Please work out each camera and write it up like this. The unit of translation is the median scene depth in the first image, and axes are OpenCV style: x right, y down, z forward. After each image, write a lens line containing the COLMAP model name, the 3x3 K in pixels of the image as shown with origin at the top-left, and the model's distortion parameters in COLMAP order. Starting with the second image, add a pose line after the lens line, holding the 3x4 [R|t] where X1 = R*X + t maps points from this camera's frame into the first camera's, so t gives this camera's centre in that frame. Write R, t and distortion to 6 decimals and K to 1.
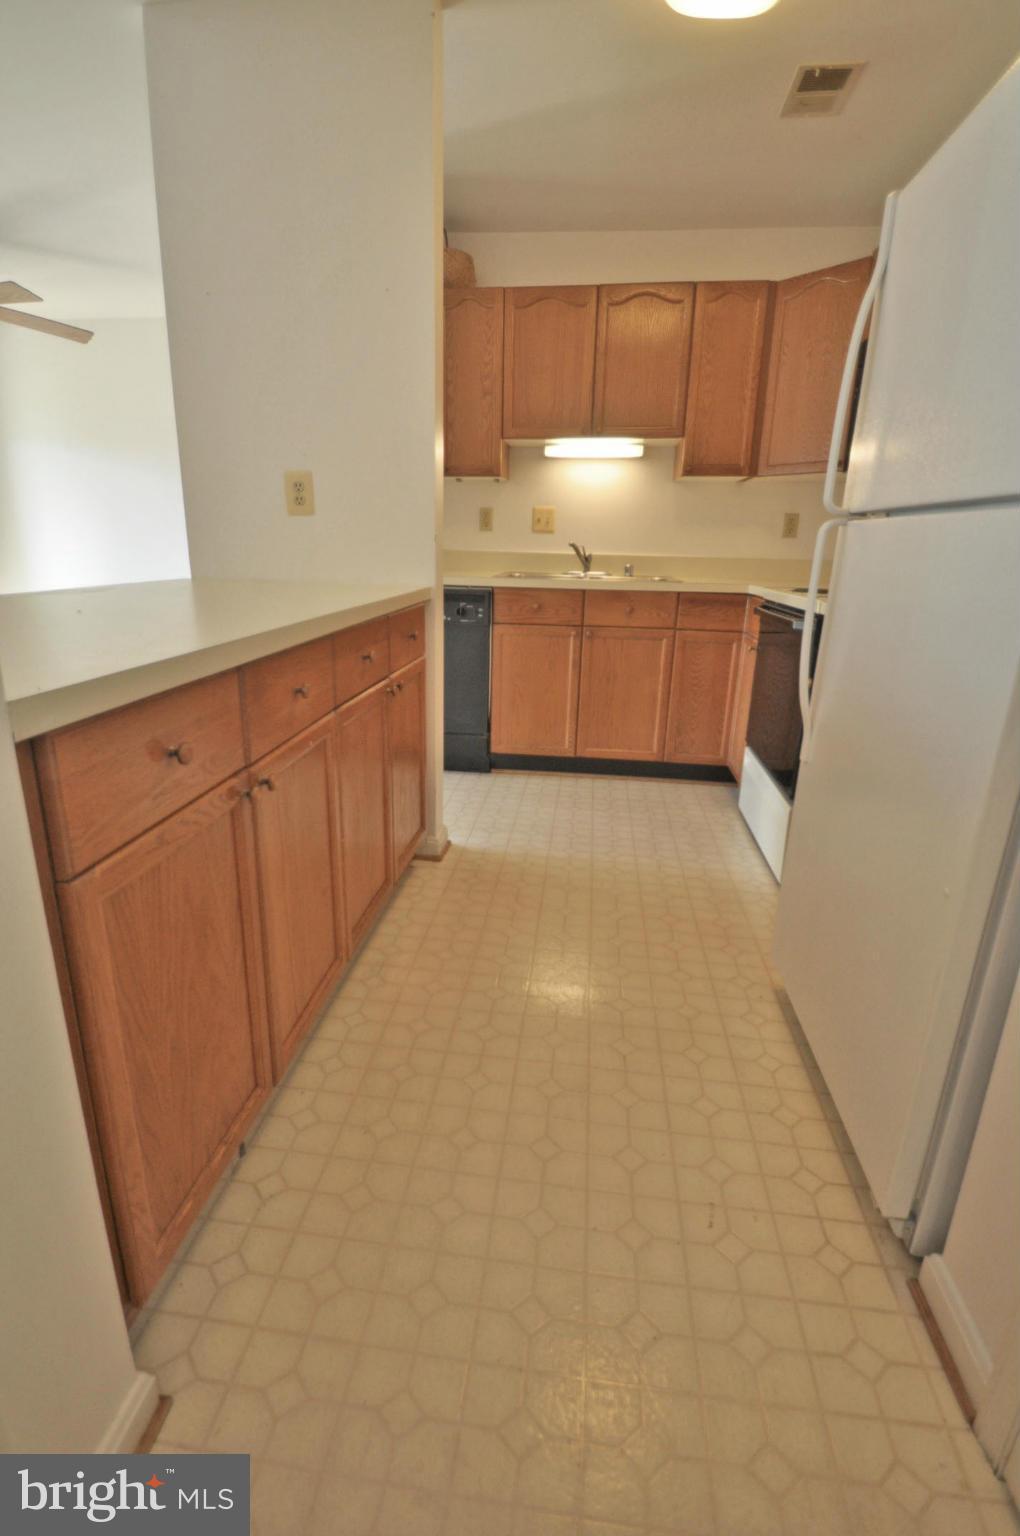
lens RADIAL K [[730.0, 0, 493.2], [0, 730.0, 769.0], [0, 0, 1]] dist [-0.002188, -0.000214]
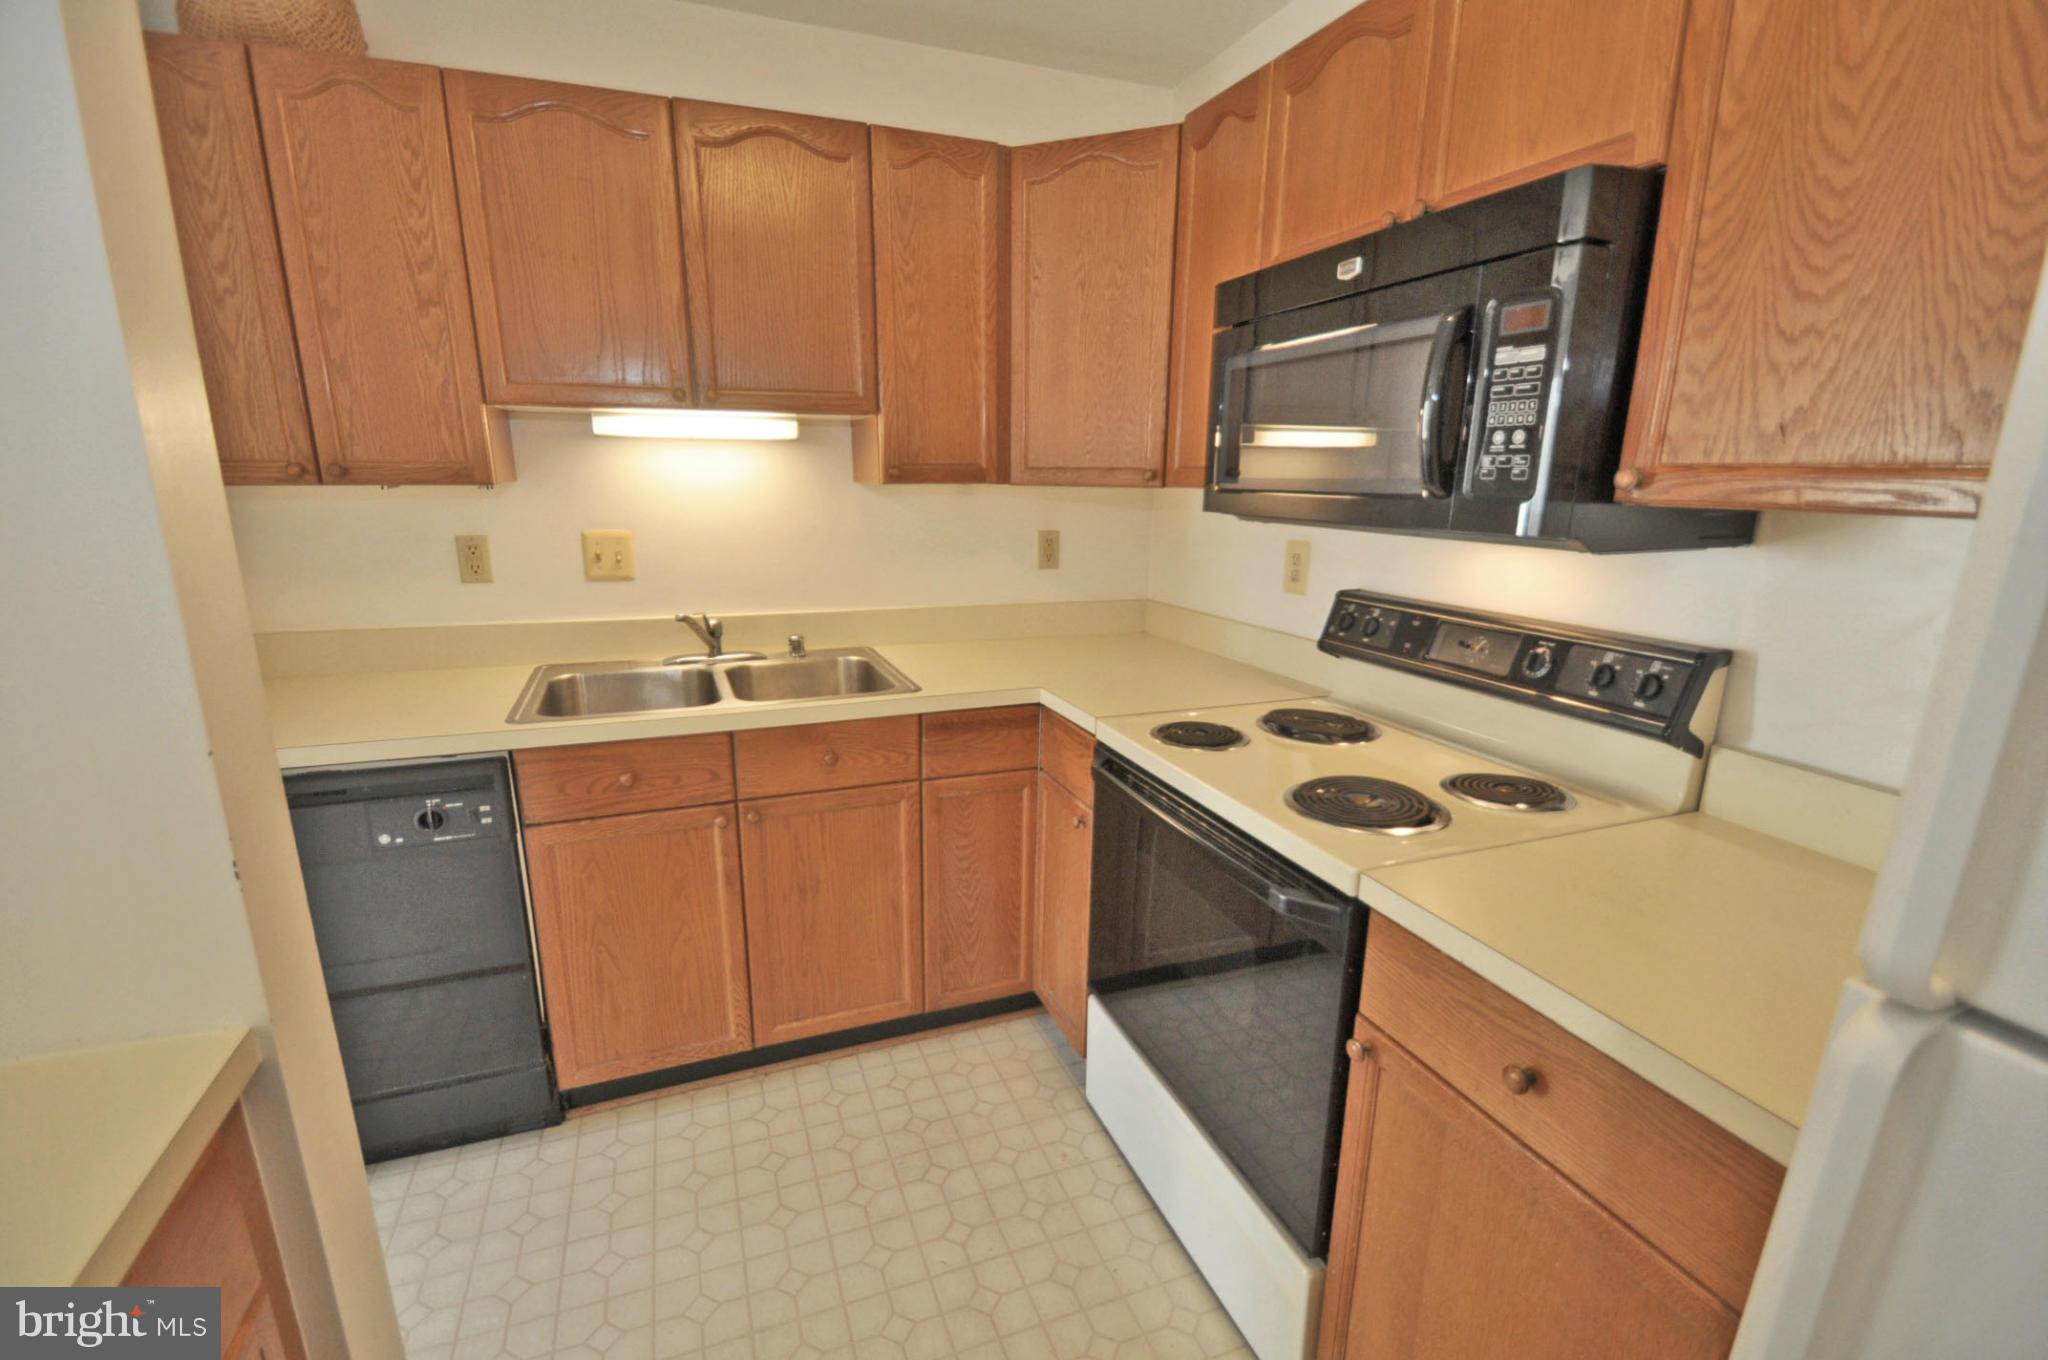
lens RADIAL K [[890.6, 0, 1017.9], [0, 890.6, 705.8], [0, 0, 1]] dist [0.013708, -0.018220]
pose [[0.876339, -0.130794, 0.463599, 0.021609], [0.146994, 0.989137, 0.001201, -0.234891], [-0.458719, 0.067094, 0.886045, 0.399405]]
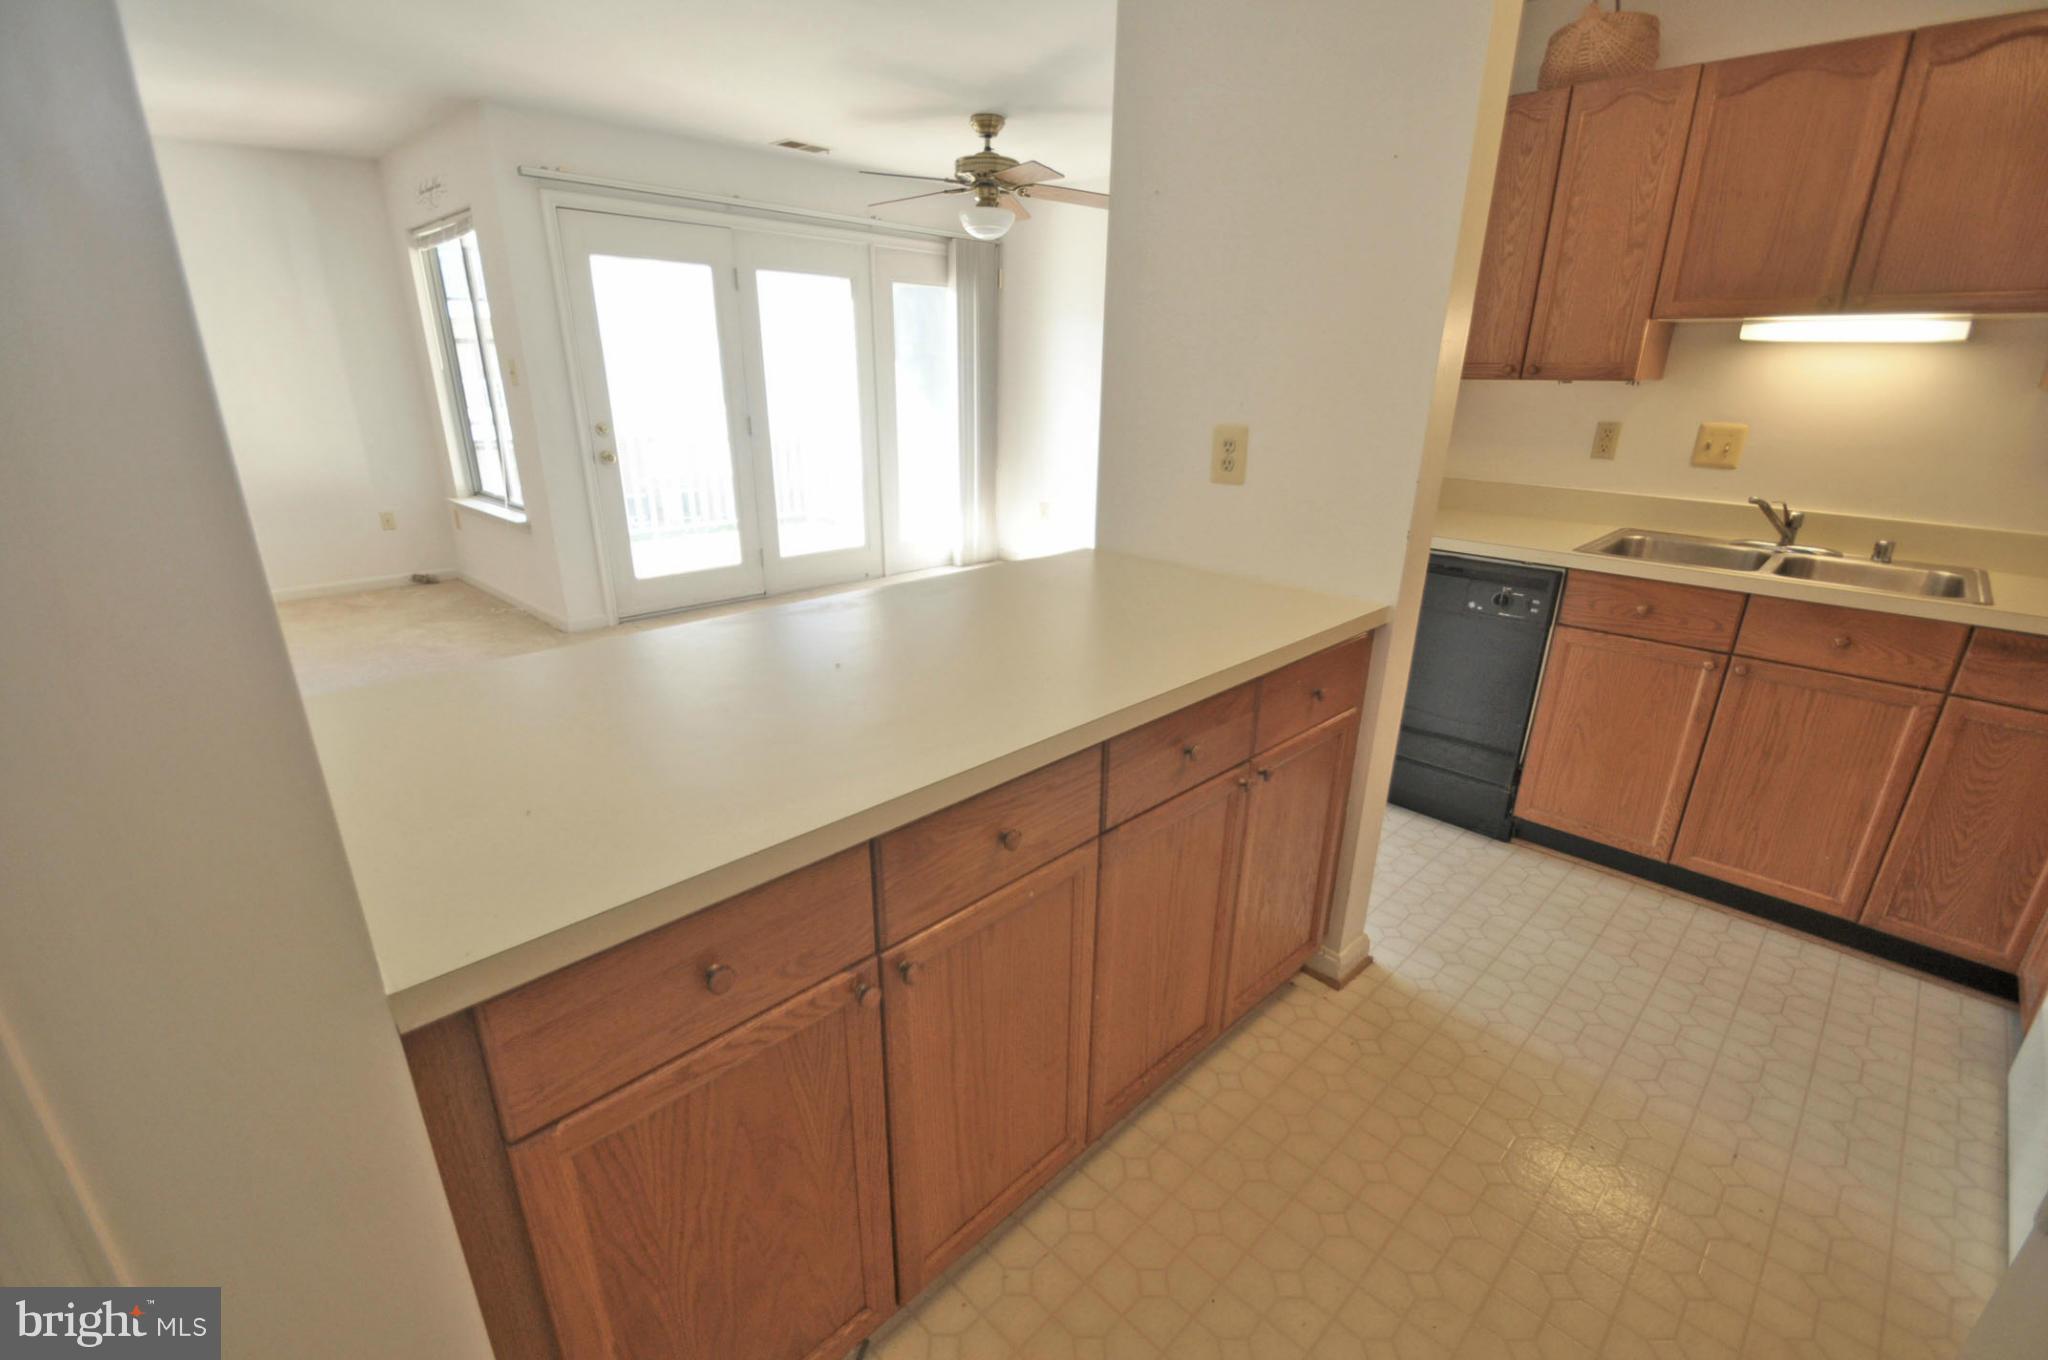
lens RADIAL K [[890.6, 0, 1017.9], [0, 890.6, 705.8], [0, 0, 1]] dist [0.013708, -0.018220]
pose [[0.790743, 0.204360, -0.577029, 0.093482], [-0.175823, 0.978732, 0.105685, -0.134267], [0.586355, 0.017885, 0.809857, 0.113524]]
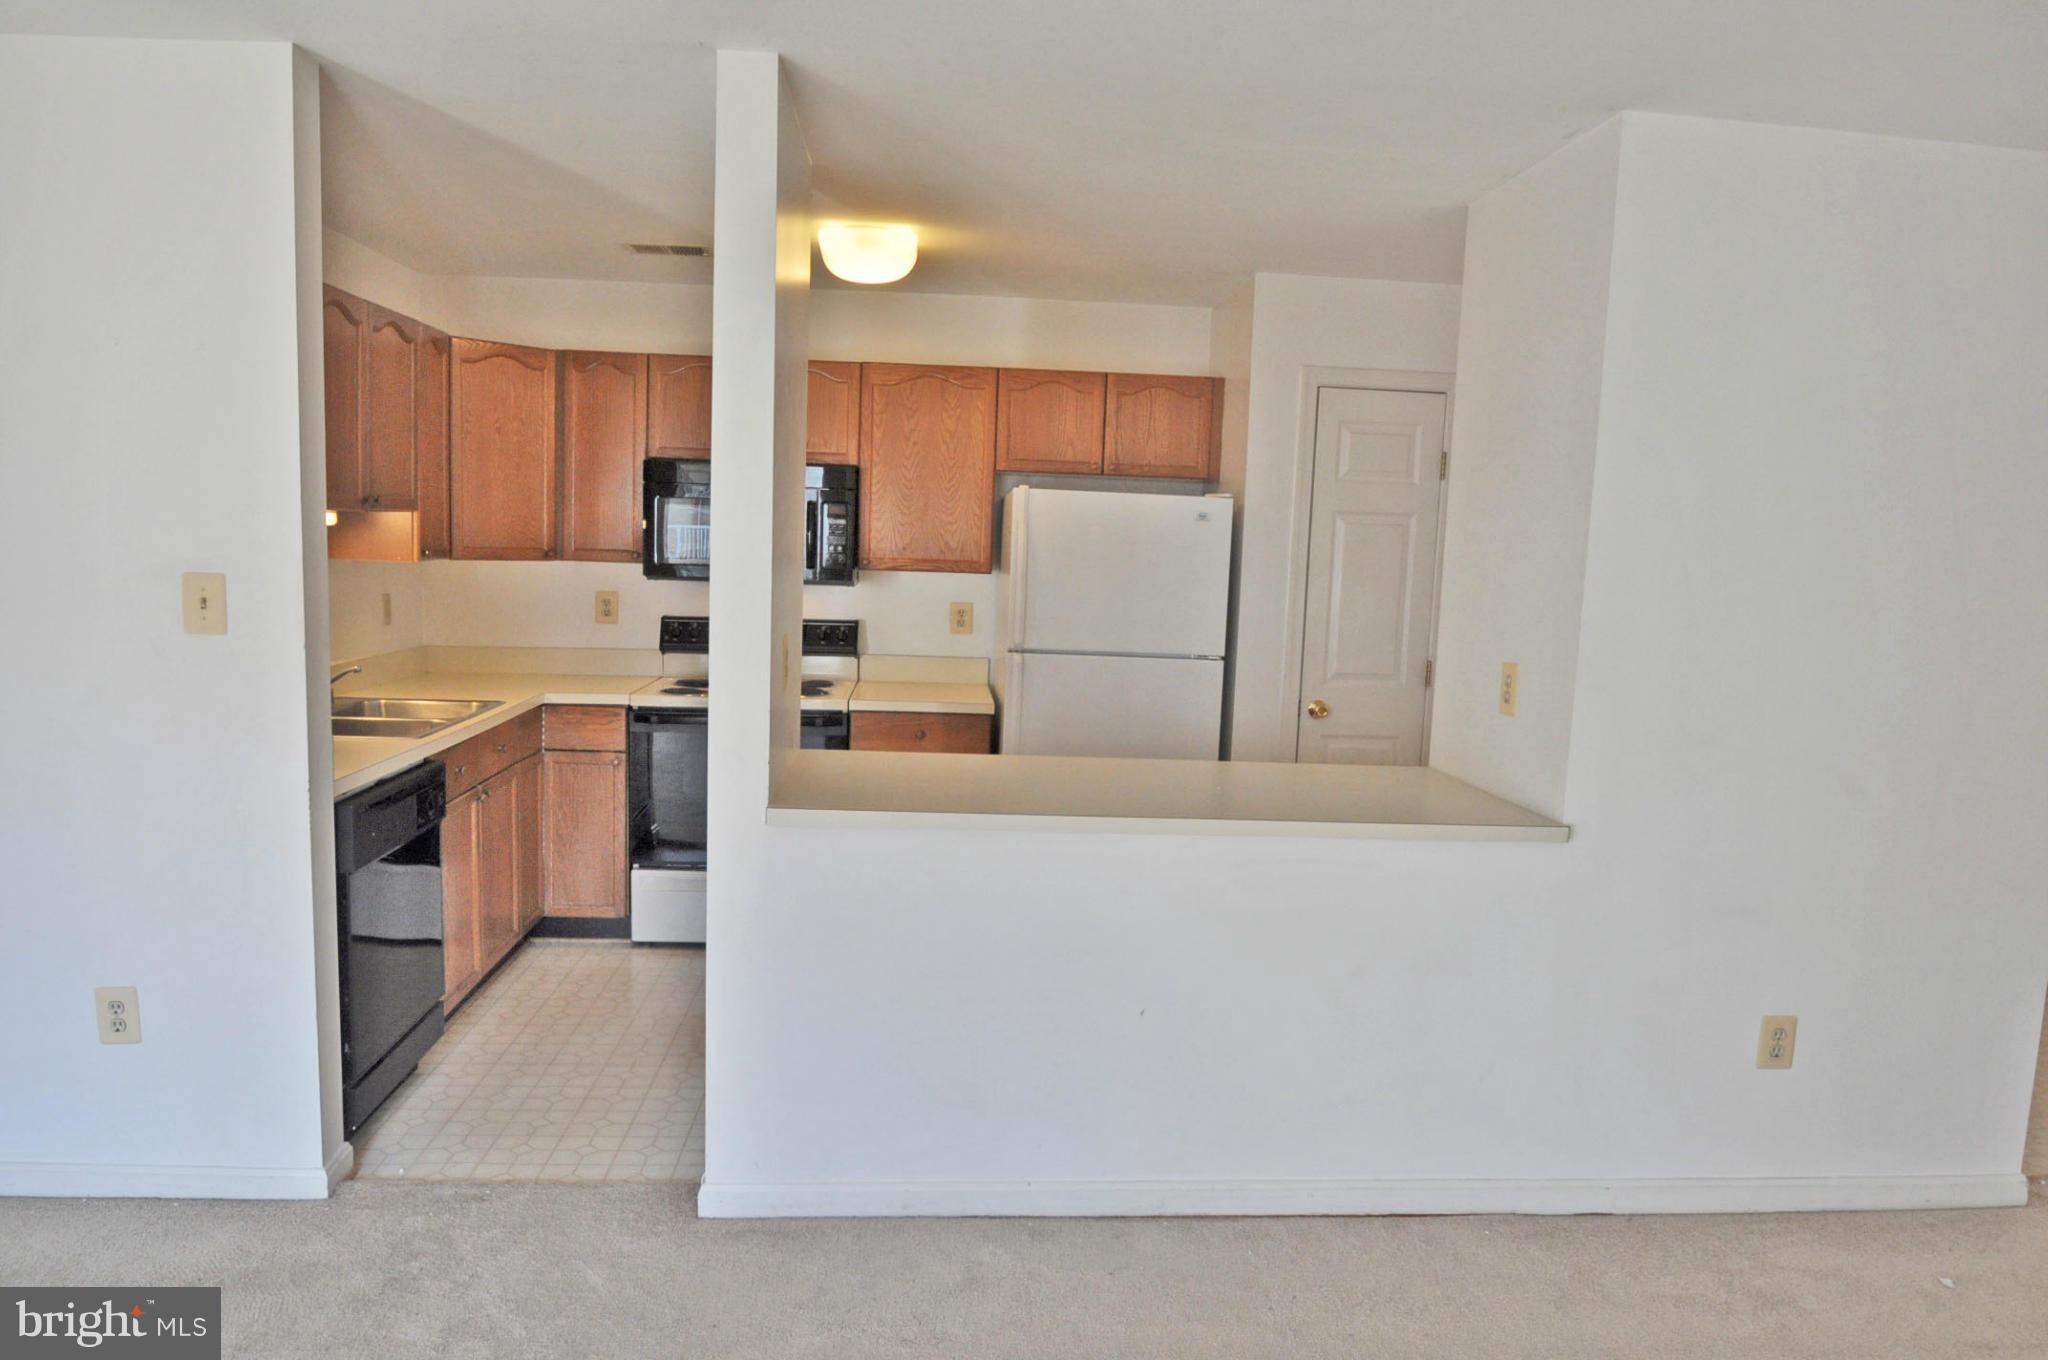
lens RADIAL K [[1366.8, 0, 1024.0], [0, 1366.8, 680.0], [0, 0, 1]] dist [-0.001444, -0.000137]
pose [[-0.202356, -0.127573, 0.970967, -1.218952], [0.252715, 0.951096, 0.177629, -0.391665], [-0.946143, 0.281322, -0.160220, 0.706847]]
